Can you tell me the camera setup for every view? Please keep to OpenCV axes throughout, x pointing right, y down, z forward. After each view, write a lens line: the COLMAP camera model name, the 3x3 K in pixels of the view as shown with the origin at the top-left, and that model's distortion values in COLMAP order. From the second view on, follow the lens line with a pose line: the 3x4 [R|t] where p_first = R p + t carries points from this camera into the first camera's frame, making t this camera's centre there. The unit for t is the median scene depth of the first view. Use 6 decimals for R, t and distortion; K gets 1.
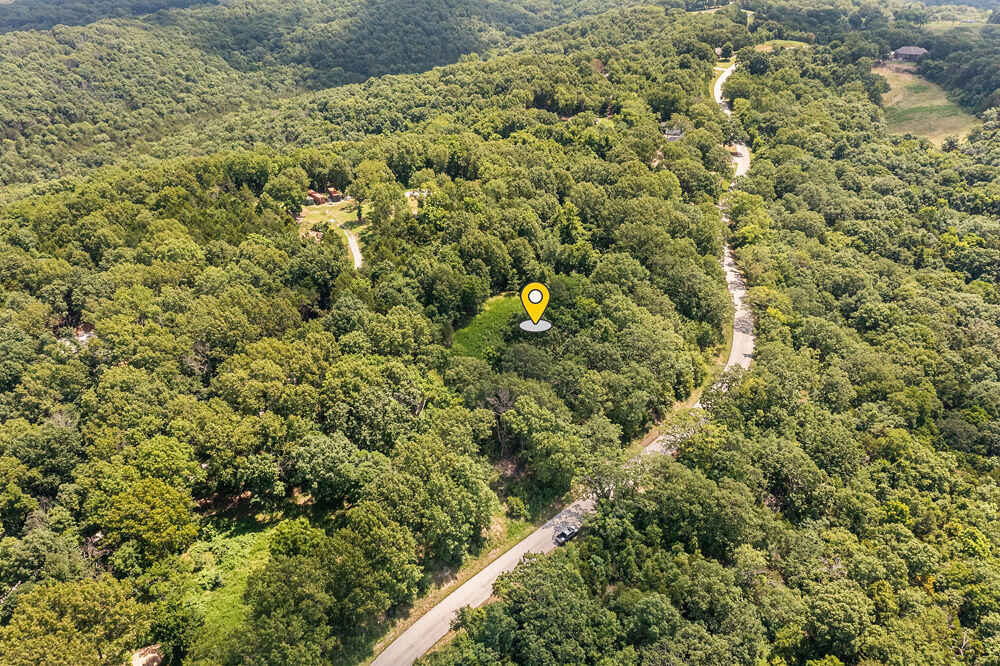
lens RADIAL K [[796.6, 0, 499.6], [0, 796.6, 335.4], [0, 0, 1]] dist [0.011508, 0.002522]
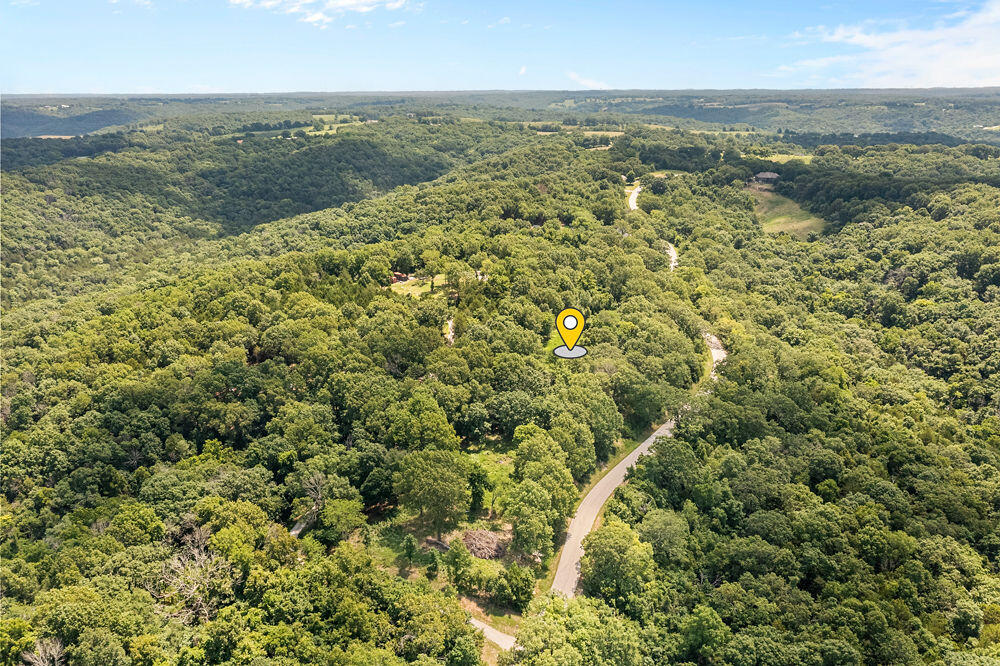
lens RADIAL K [[796.6, 0, 500.1], [0, 796.6, 330.8], [0, 0, 1]] dist [0.011508, 0.002522]
pose [[0.986325, -0.045513, 0.158404, -0.153147], [0.071148, 0.984528, -0.160132, 0.081515], [-0.148665, 0.169212, 0.974303, -0.181772]]
